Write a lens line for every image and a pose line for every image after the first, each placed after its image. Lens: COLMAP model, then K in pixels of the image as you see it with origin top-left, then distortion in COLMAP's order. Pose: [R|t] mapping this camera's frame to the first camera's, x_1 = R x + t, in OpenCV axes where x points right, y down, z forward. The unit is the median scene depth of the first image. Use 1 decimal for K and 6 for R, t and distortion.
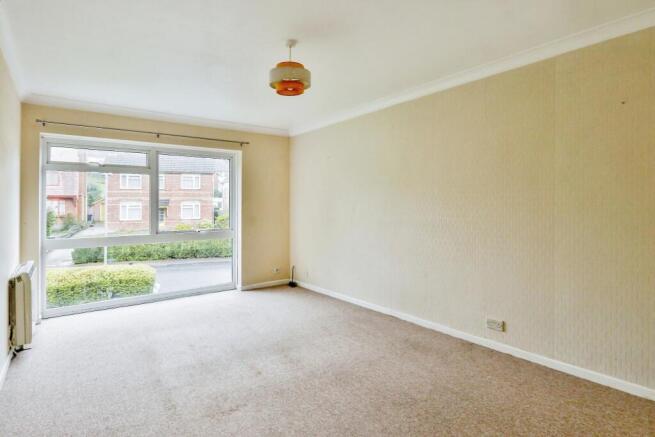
lens RADIAL K [[343.8, 0, 327.0], [0, 343.8, 207.7], [0, 0, 1]] dist [-0.021490, 0.000432]
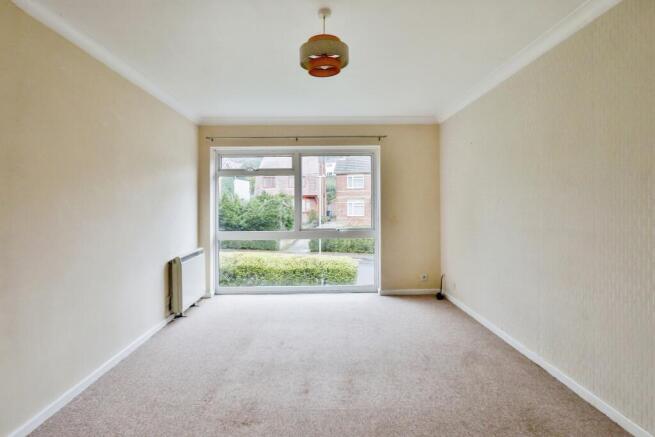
lens RADIAL K [[347.9, 0, 327.2], [0, 347.9, 202.7], [0, 0, 1]] dist [-0.018237, 0.000460]
pose [[0.807320, -0.005013, -0.590093, 0.195031], [0.001061, 0.999975, -0.007044, -0.002813], [0.590113, 0.005061, 0.807305, 0.150866]]
